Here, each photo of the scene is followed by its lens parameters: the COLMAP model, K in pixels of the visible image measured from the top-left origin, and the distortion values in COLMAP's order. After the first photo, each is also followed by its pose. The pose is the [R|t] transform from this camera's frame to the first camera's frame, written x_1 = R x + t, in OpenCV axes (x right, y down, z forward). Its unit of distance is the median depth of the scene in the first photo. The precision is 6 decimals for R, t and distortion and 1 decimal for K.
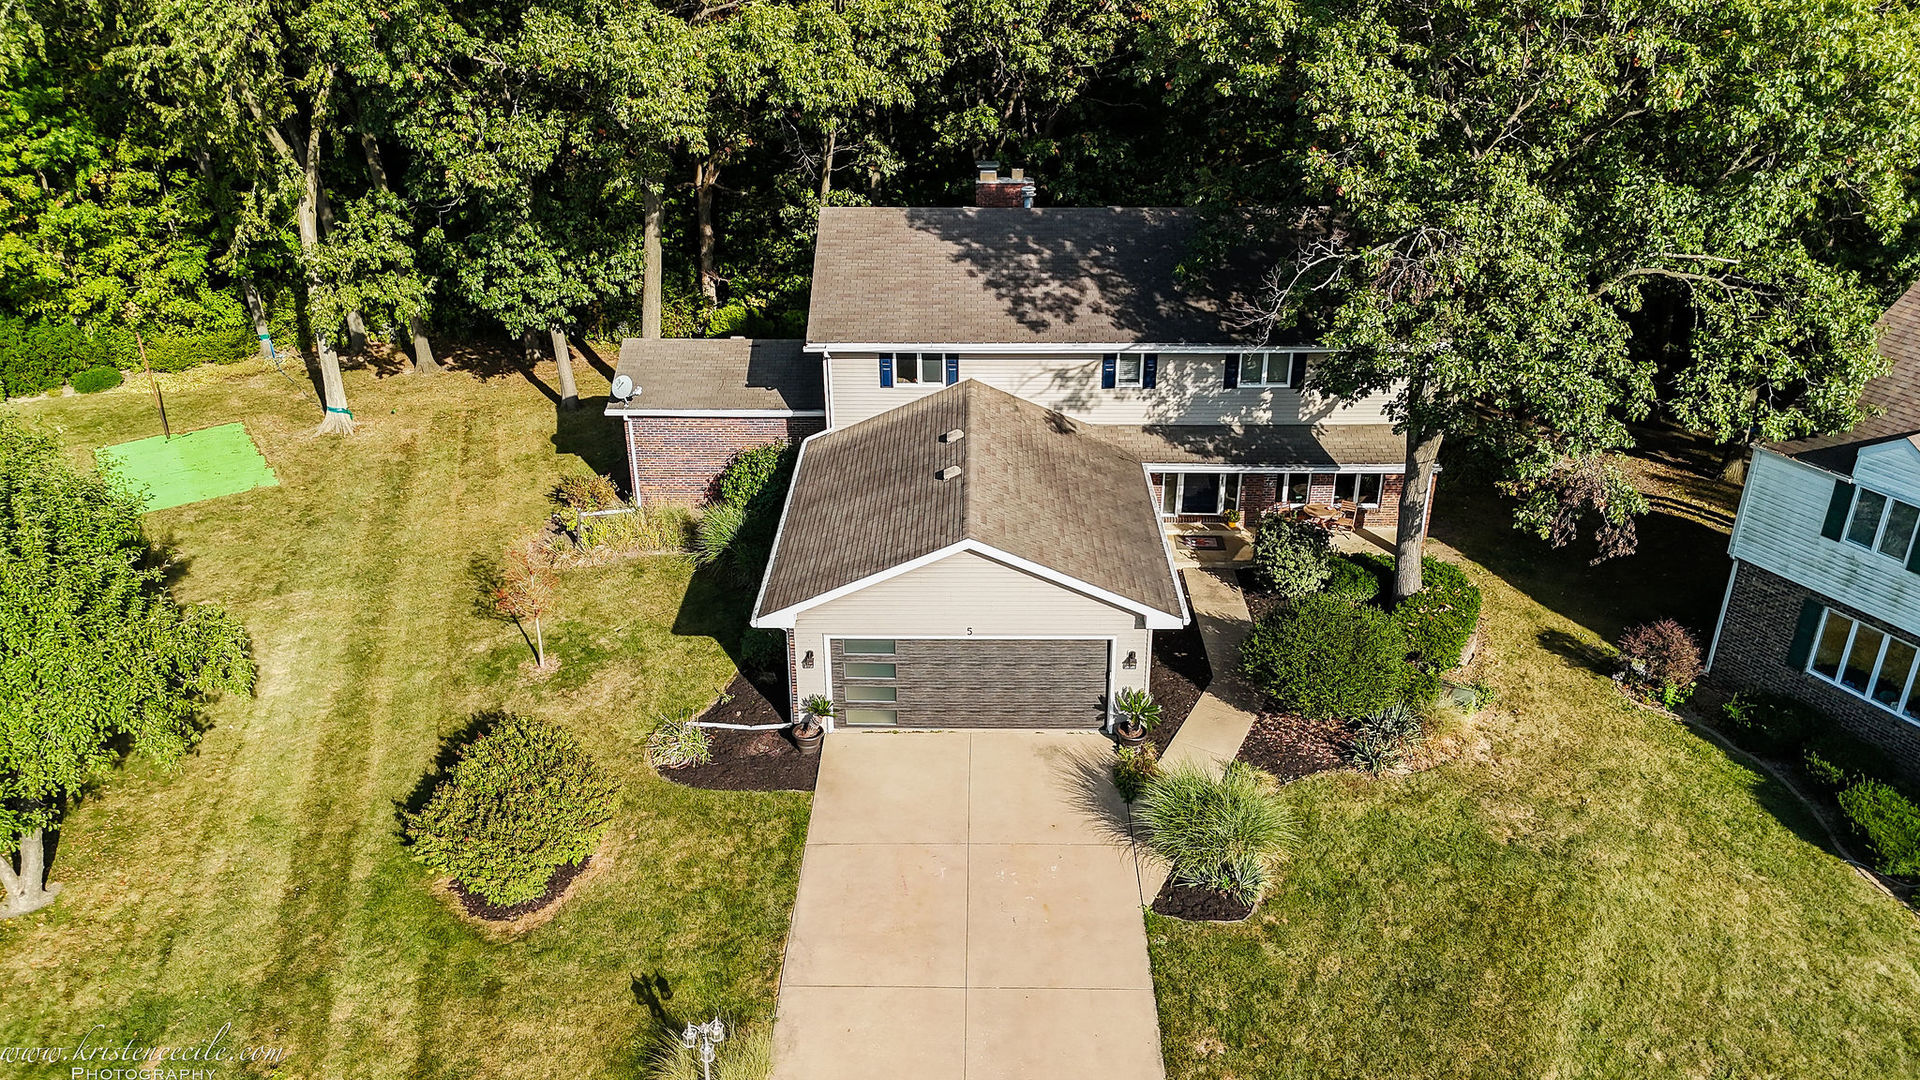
lens RADIAL K [[1417.3, 0, 958.9], [0, 1417.3, 546.8], [0, 0, 1]] dist [0.036732, -0.002747]
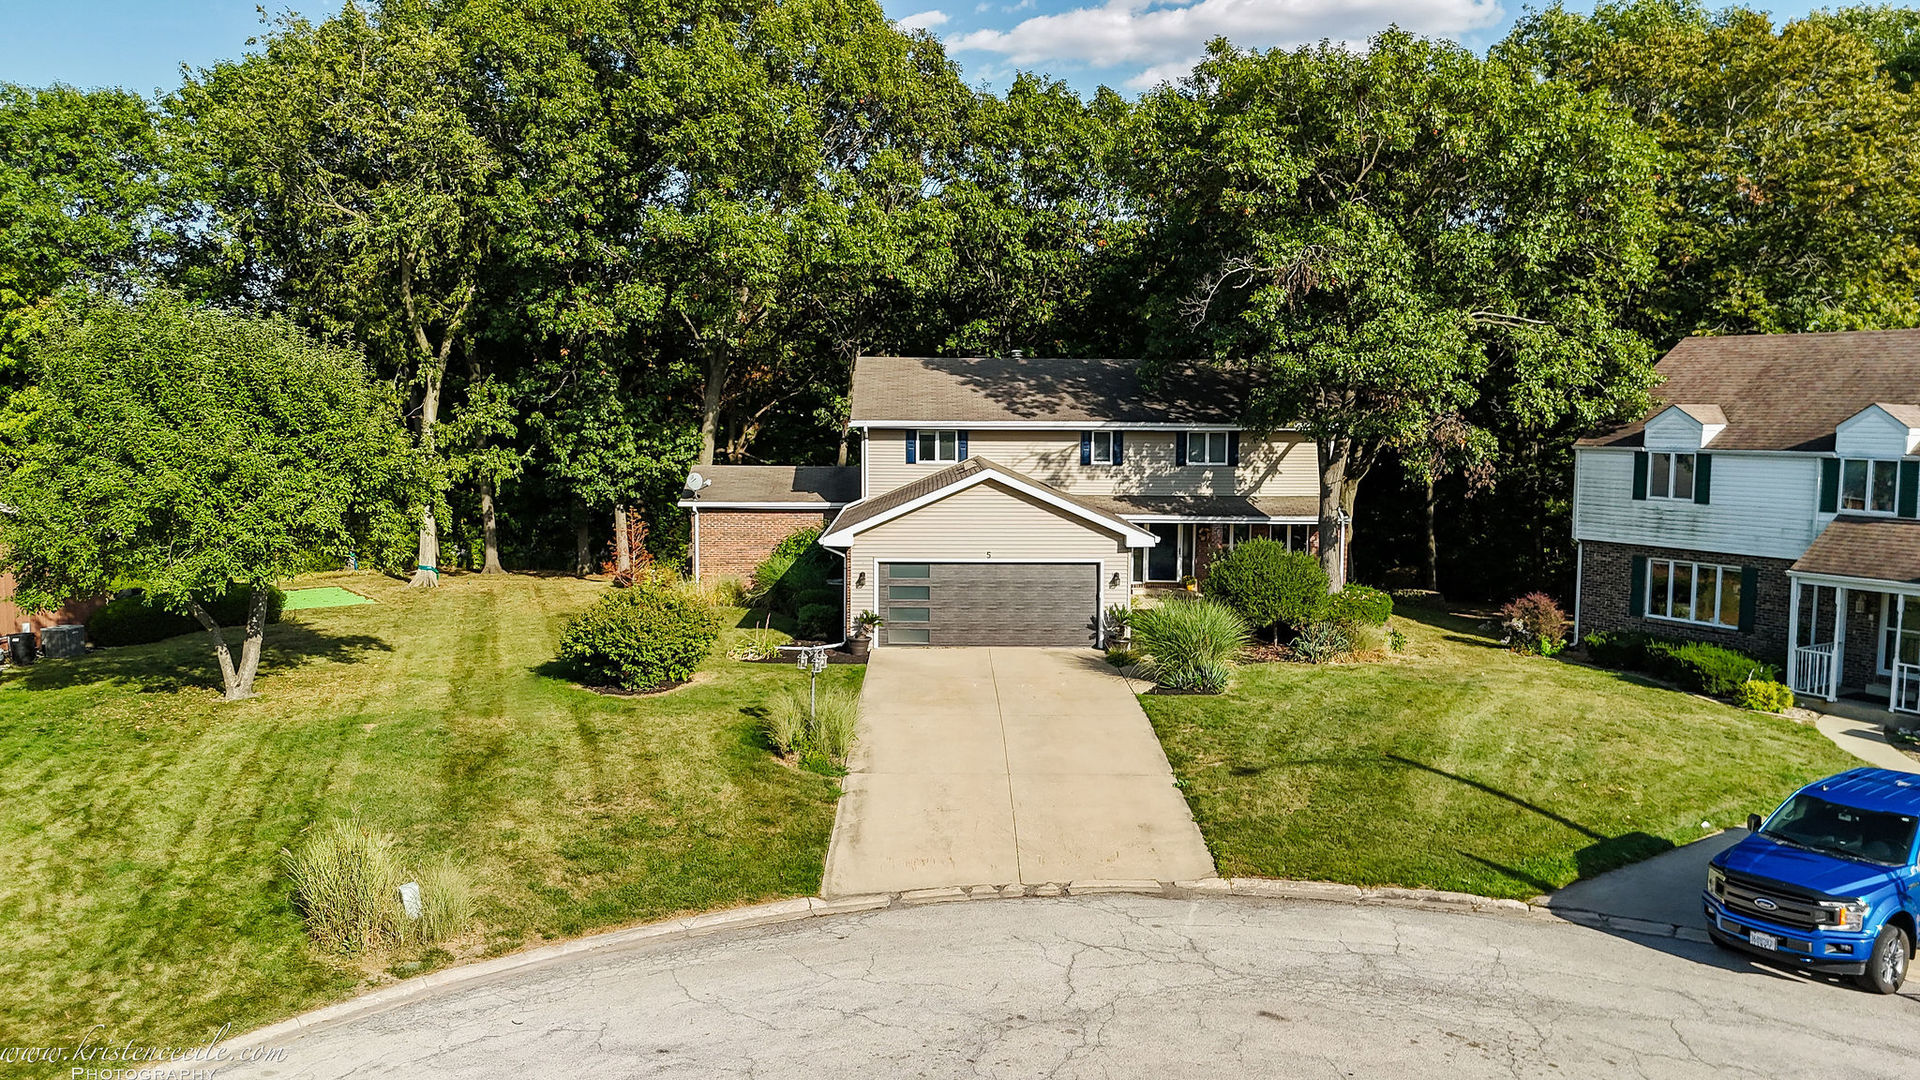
lens RADIAL K [[1417.3, 0, 947.4], [0, 1417.3, 544.7], [0, 0, 1]] dist [0.036732, -0.002747]
pose [[0.999565, 0.008283, 0.028317, -0.053541], [0.002527, 0.932221, -0.361880, 0.415439], [-0.029395, 0.361794, 0.931795, -0.155242]]
